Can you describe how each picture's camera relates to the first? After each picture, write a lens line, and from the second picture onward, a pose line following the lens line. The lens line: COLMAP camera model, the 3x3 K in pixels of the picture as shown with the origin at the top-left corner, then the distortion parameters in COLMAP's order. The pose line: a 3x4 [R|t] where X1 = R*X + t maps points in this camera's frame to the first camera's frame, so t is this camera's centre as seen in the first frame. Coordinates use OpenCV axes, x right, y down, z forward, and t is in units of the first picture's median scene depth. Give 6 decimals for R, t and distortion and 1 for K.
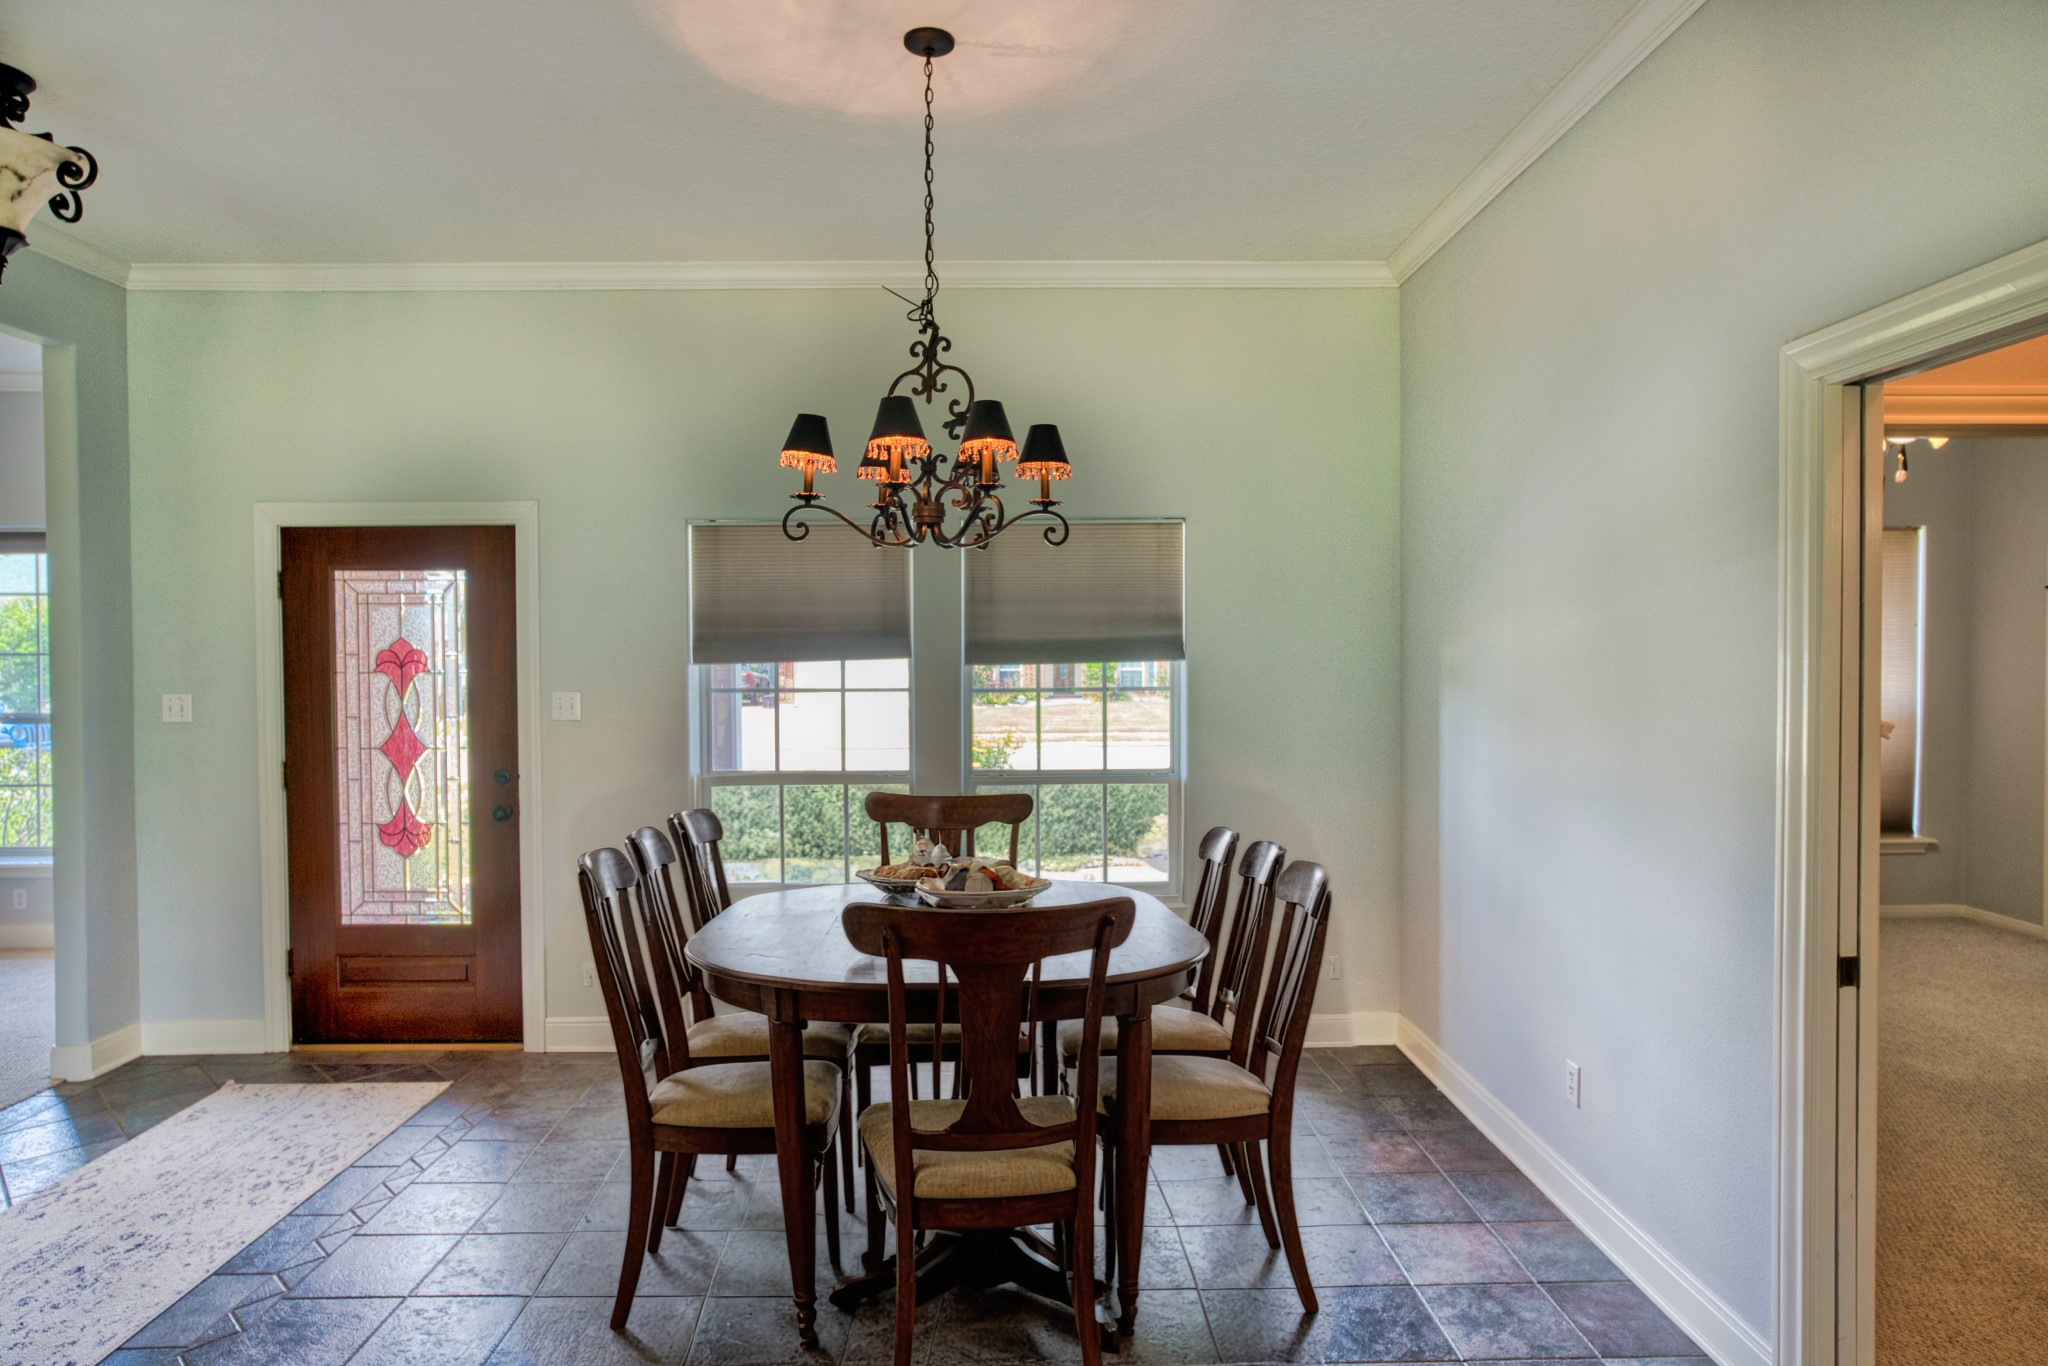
lens RADIAL K [[1165.6, 0, 1020.9], [0, 1165.6, 675.5], [0, 0, 1]] dist [-0.010904, 0.004375]
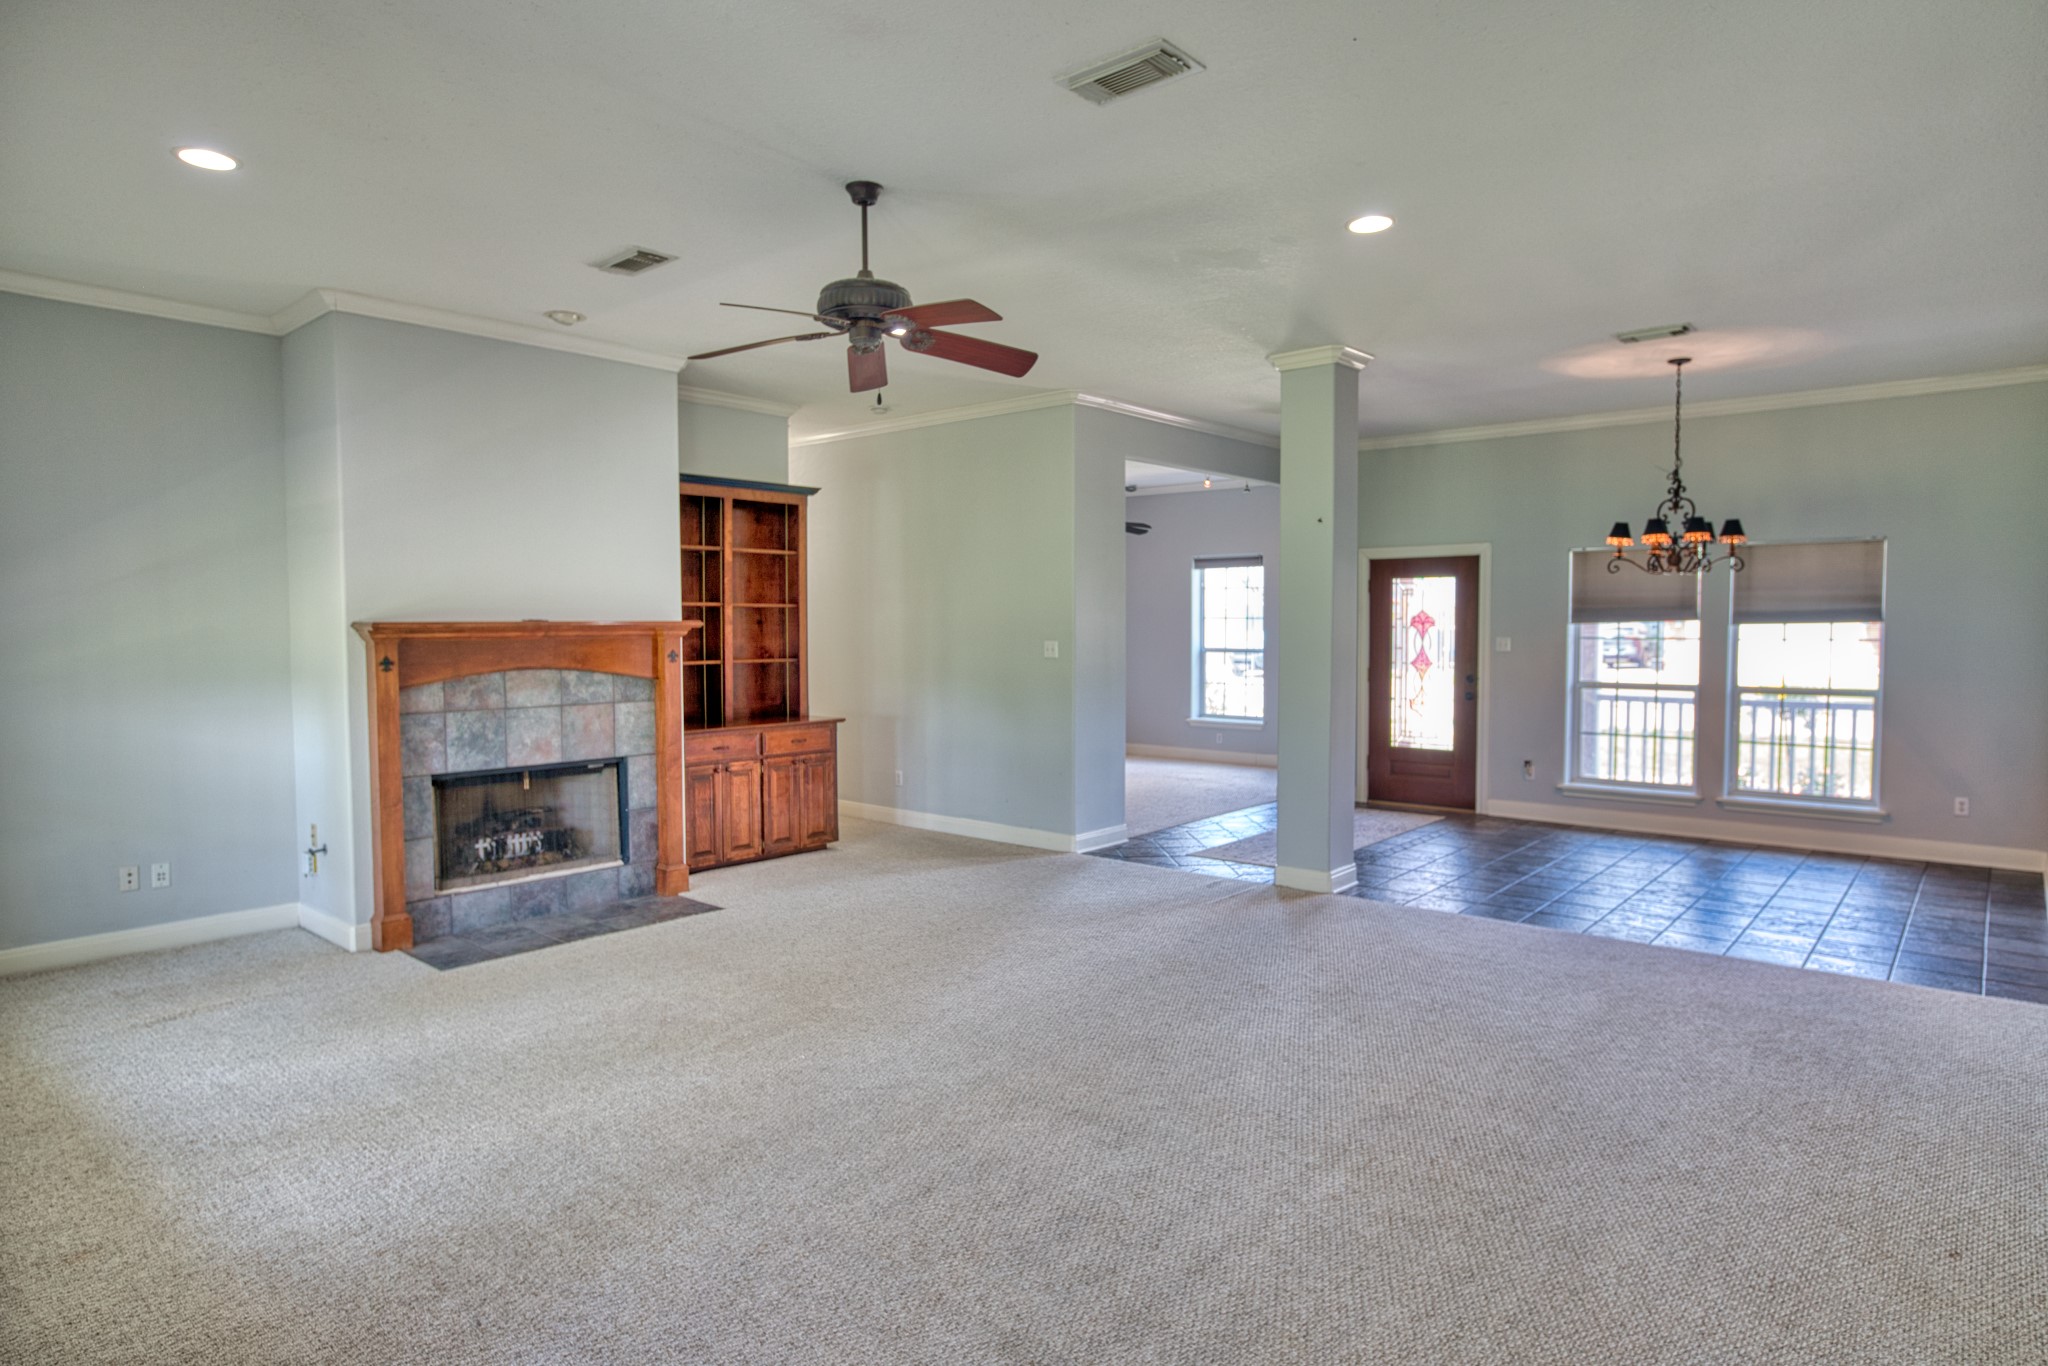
lens RADIAL K [[1165.6, 0, 1021.6], [0, 1165.6, 672.7], [0, 0, 1]] dist [-0.010904, 0.004375]
pose [[0.748348, 0.032207, -0.662524, 0.326185], [-0.013029, 0.999342, 0.033864, 0.018521], [0.663178, -0.016710, 0.748275, -1.080369]]
